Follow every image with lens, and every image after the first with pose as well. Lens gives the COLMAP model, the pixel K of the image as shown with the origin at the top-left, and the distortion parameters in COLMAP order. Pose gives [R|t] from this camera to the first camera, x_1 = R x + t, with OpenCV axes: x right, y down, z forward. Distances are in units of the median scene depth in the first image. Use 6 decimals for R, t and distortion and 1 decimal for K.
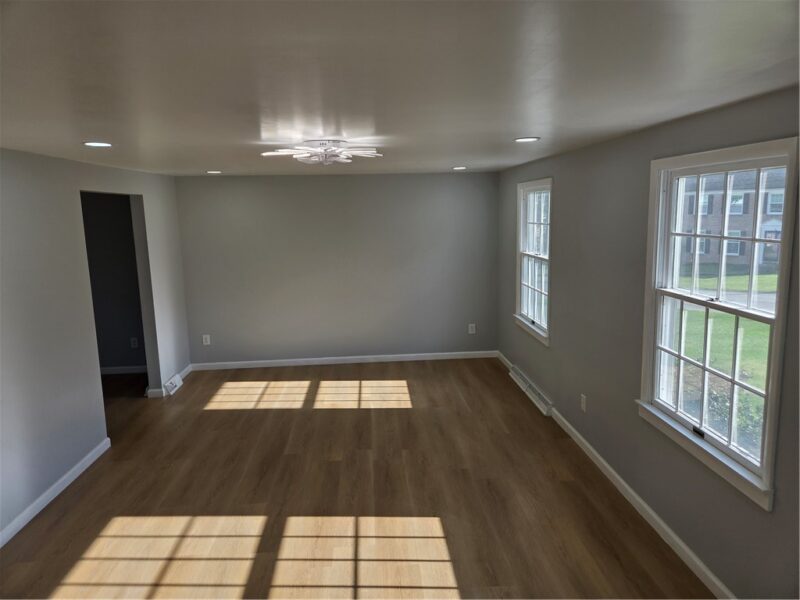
lens RADIAL K [[541.3, 0, 402.7], [0, 541.3, 297.0], [0, 0, 1]] dist [0.031941, -0.002552]
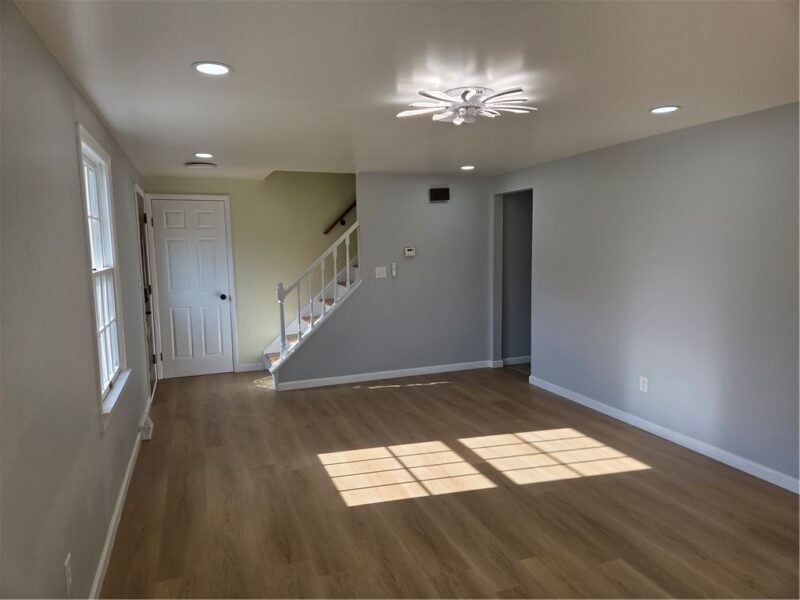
lens RADIAL K [[541.3, 0, 402.7], [0, 541.3, 297.0], [0, 0, 1]] dist [0.031941, -0.002552]
pose [[-0.957827, 0.068834, -0.278981, 0.136554], [-0.009045, 0.963180, 0.268704, -0.130252], [0.287204, 0.259895, -0.921937, 1.149831]]
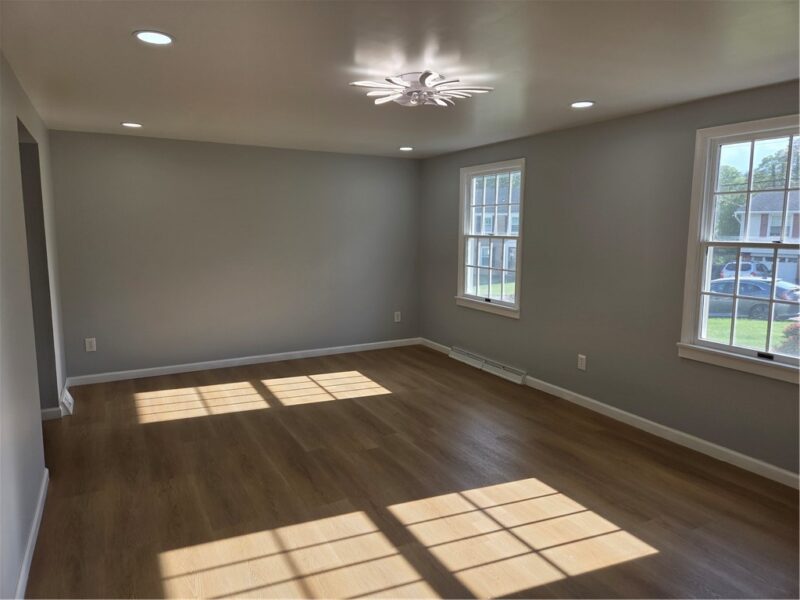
lens RADIAL K [[541.3, 0, 402.7], [0, 541.3, 297.0], [0, 0, 1]] dist [0.031941, -0.002552]
pose [[0.909965, -0.028661, 0.413693, -0.344369], [0.042703, 0.998782, -0.024733, 0.060514], [-0.412480, 0.040172, 0.910081, 0.124032]]
